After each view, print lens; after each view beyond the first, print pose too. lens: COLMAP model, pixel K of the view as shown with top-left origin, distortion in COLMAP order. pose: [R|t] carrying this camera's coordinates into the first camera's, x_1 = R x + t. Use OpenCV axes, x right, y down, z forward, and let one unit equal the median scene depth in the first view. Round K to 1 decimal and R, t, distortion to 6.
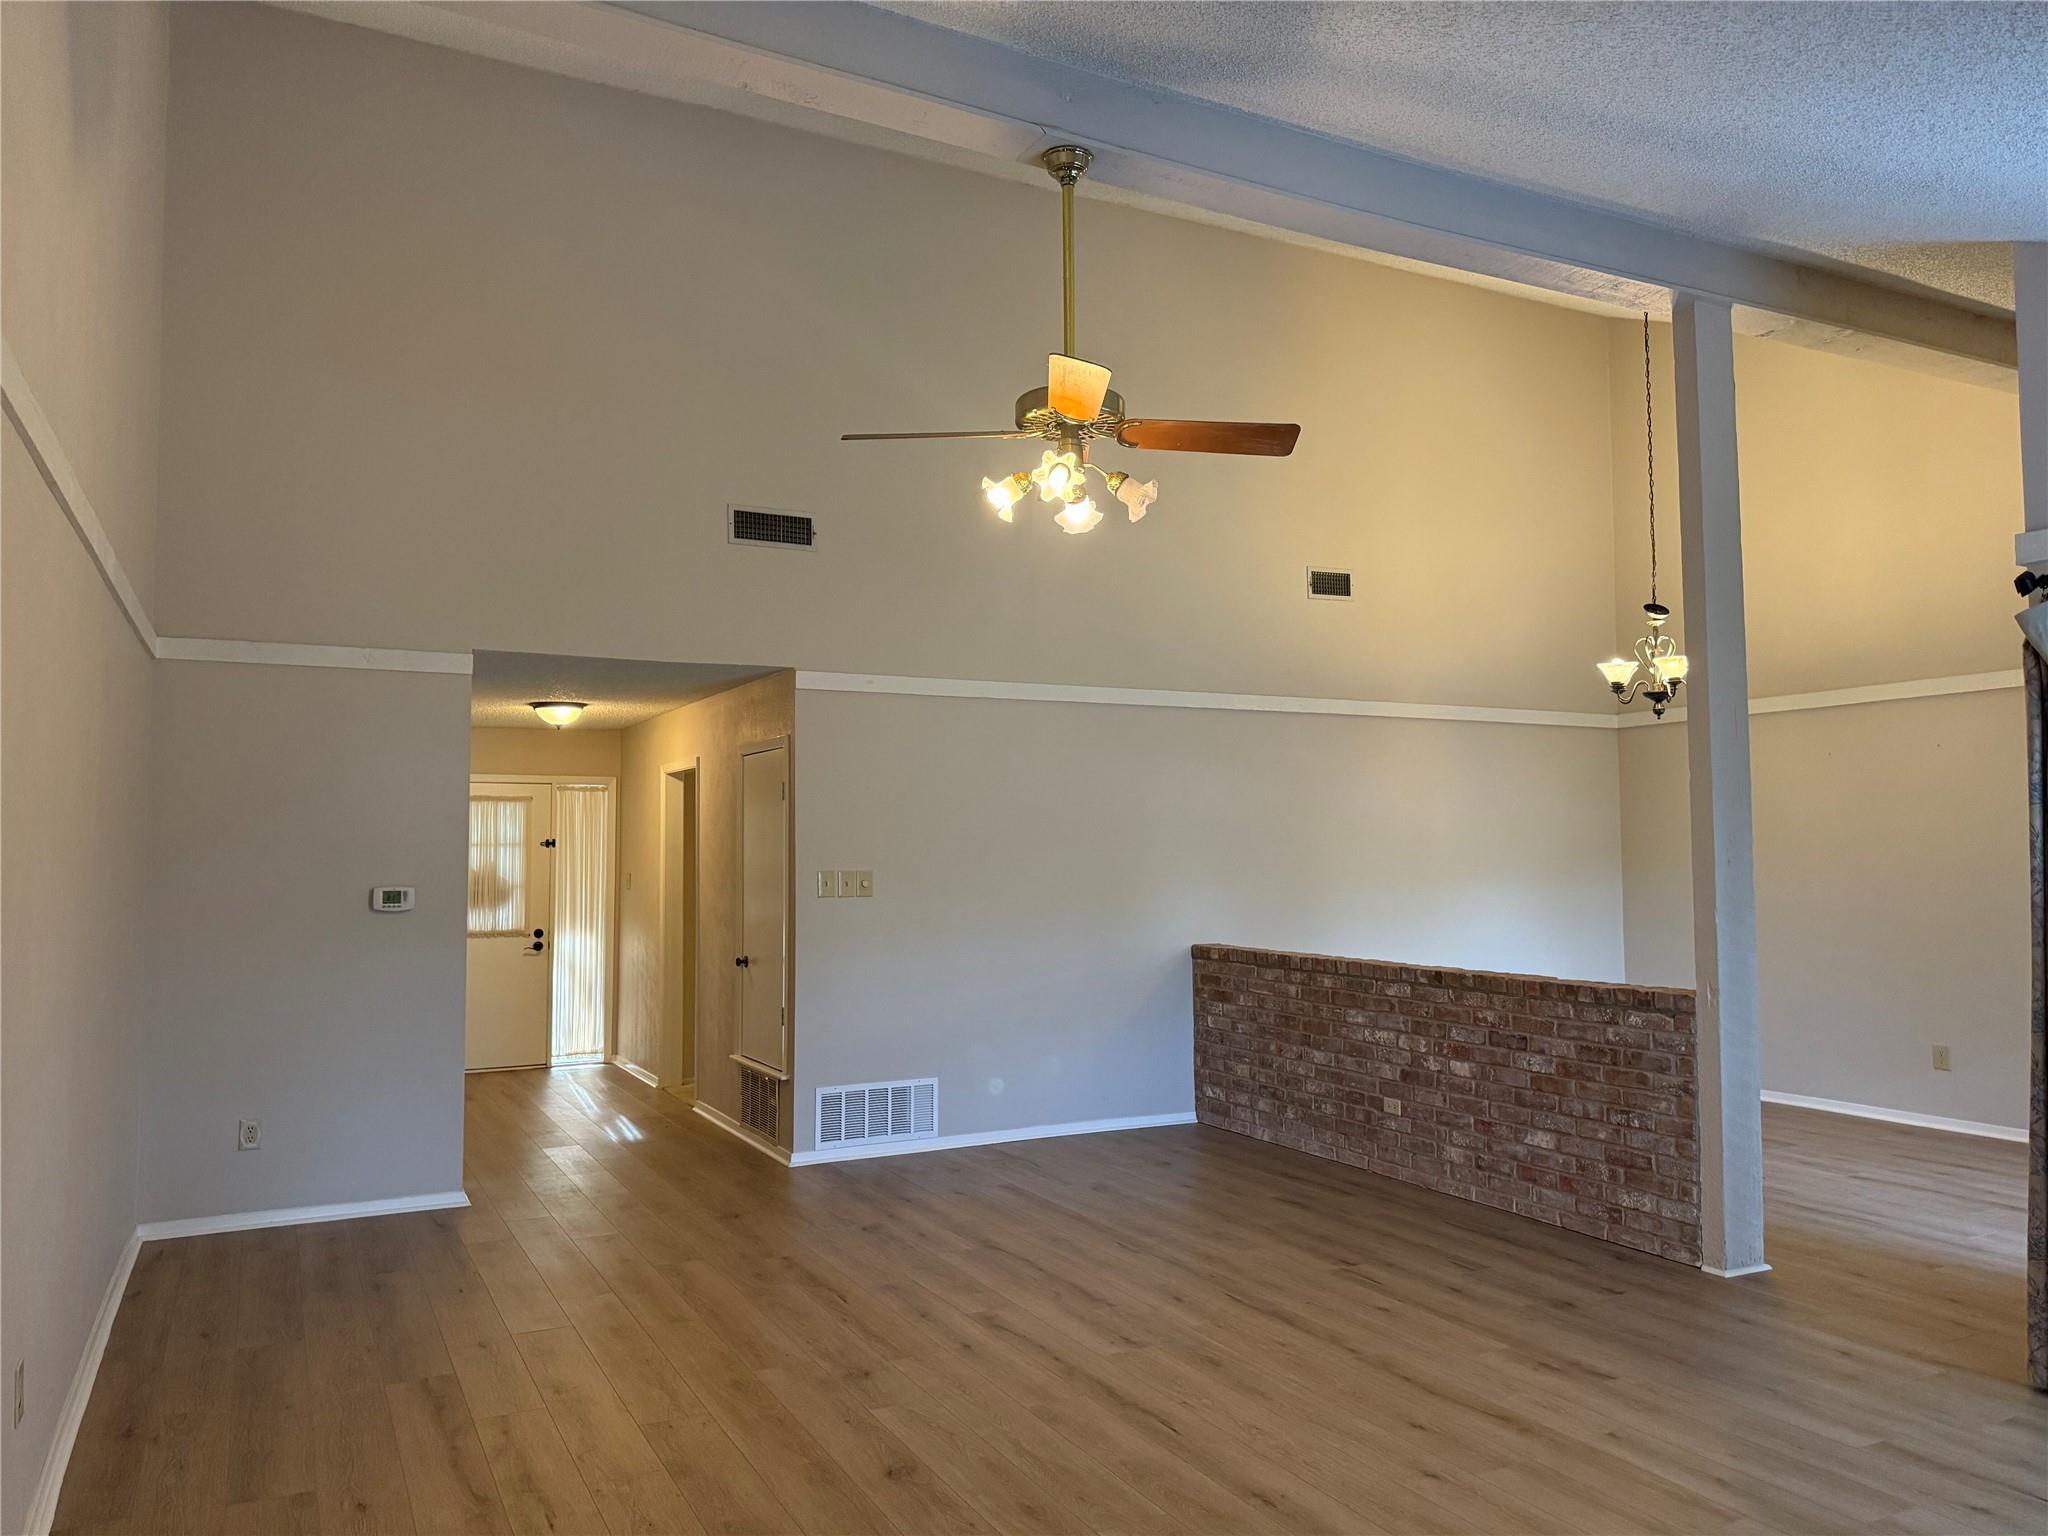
lens RADIAL K [[1471.0, 0, 1024.0], [0, 1471.0, 768.0], [0, 0, 1]] dist [0.010518, -0.008639]
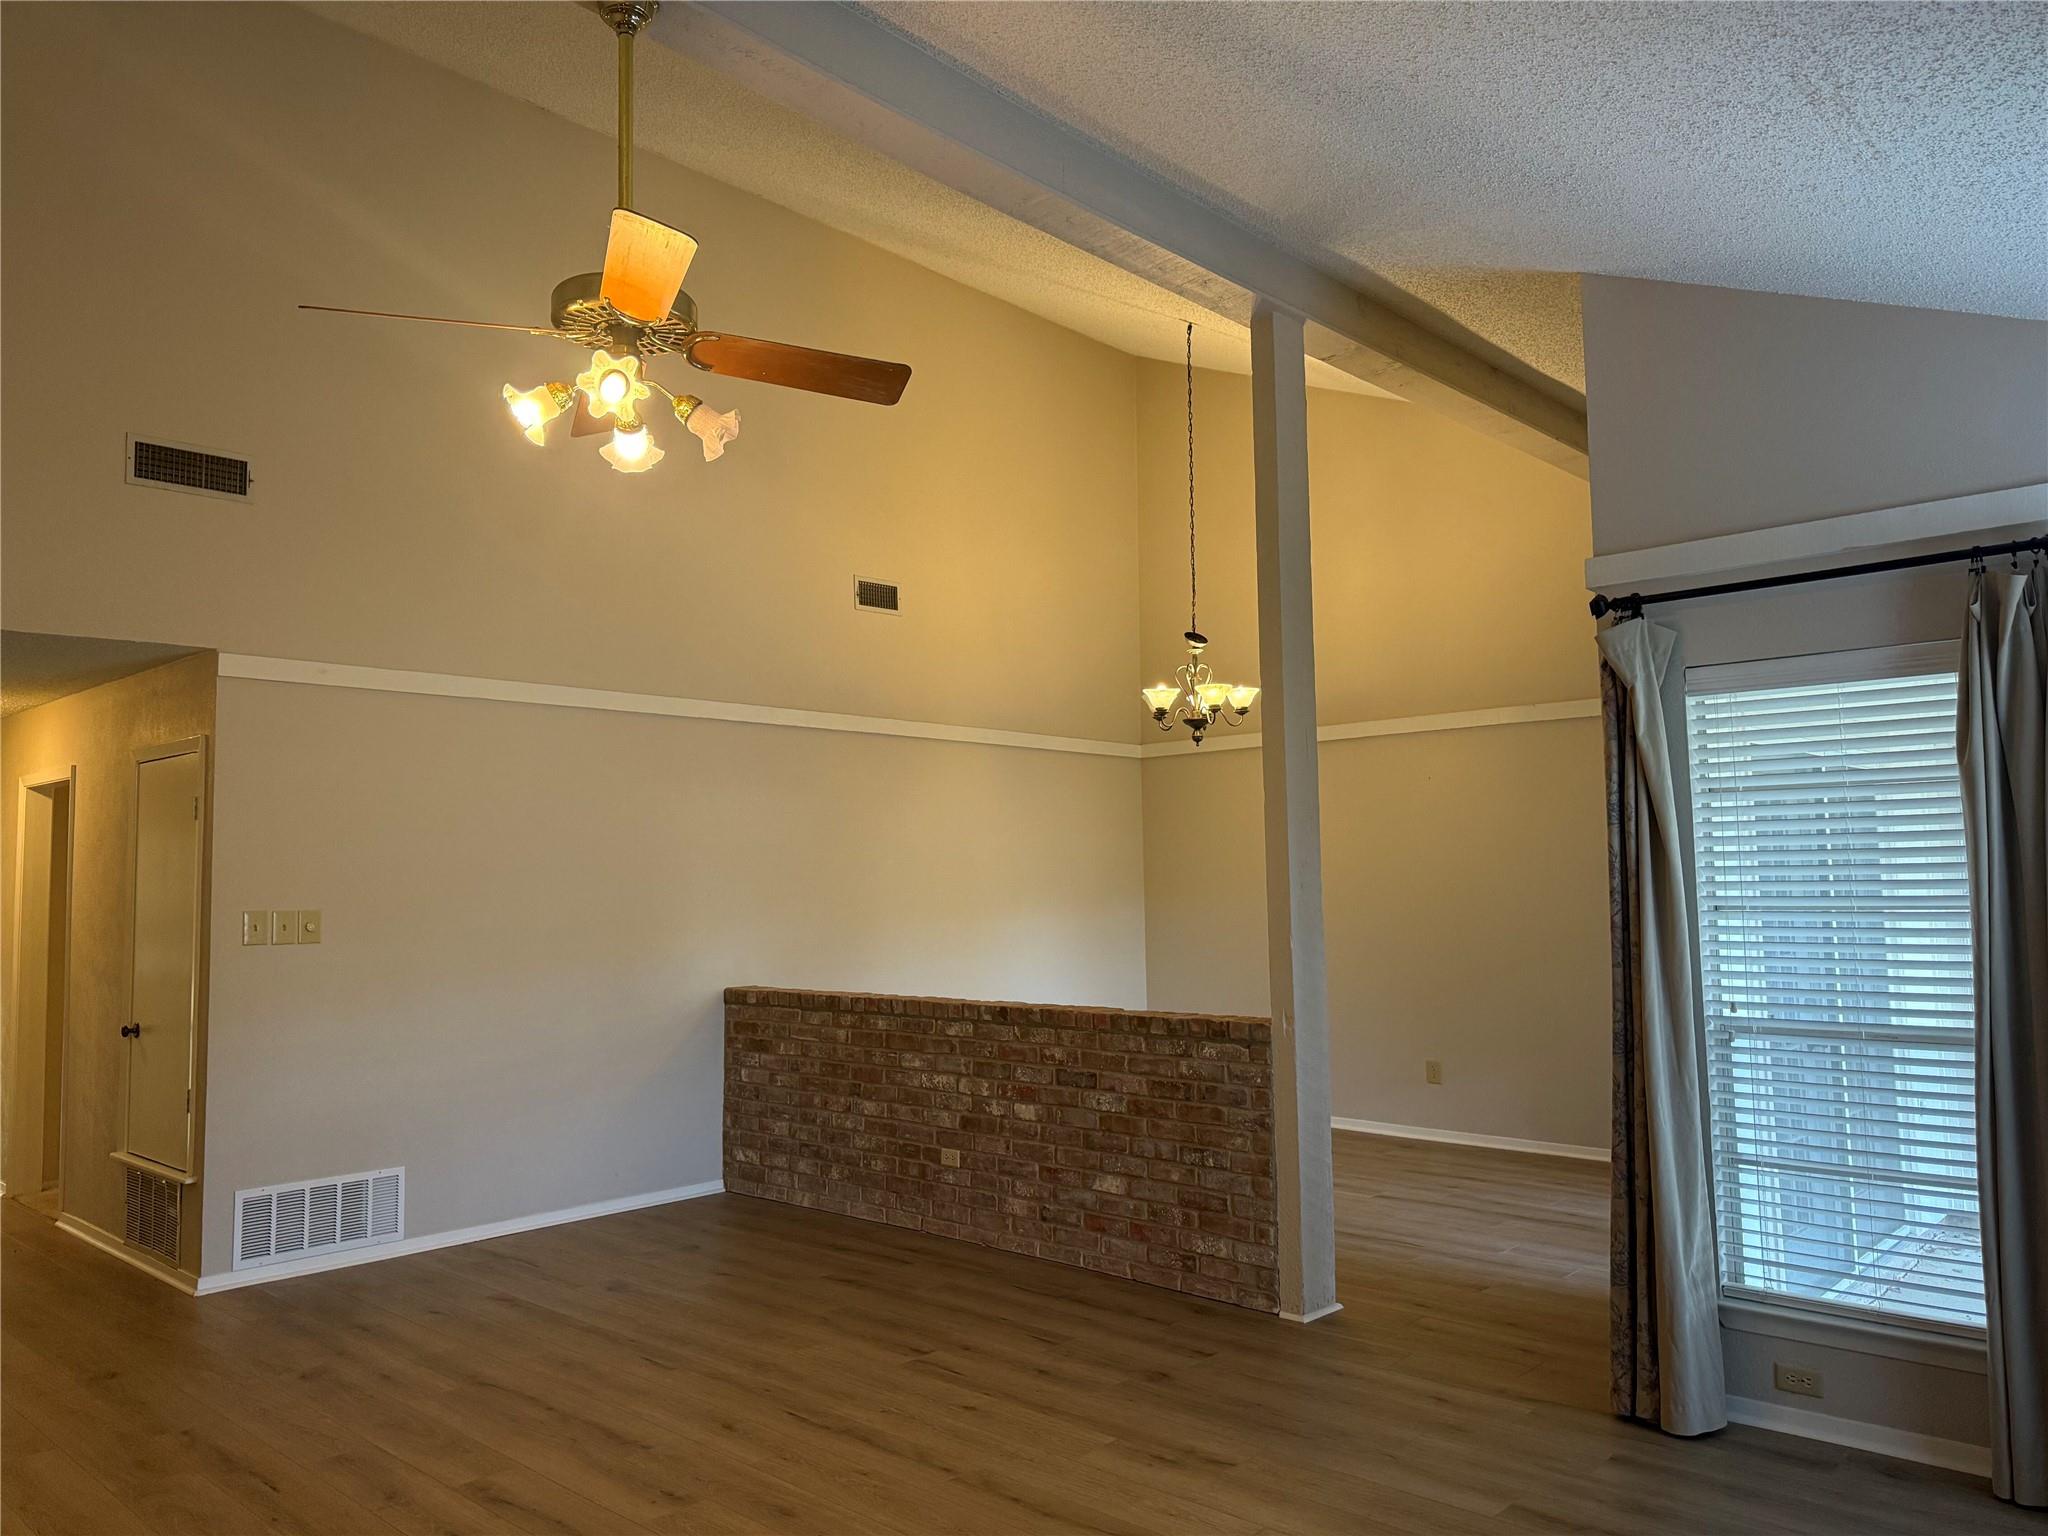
lens RADIAL K [[1459.4, 0, 1024.0], [0, 1459.4, 768.0], [0, 0, 1]] dist [0.141370, -0.214778]
pose [[0.941746, 0.018777, 0.335799, -0.019359], [-0.009796, 0.999548, -0.028420, 0.013433], [-0.336181, 0.023475, 0.941505, 0.122033]]
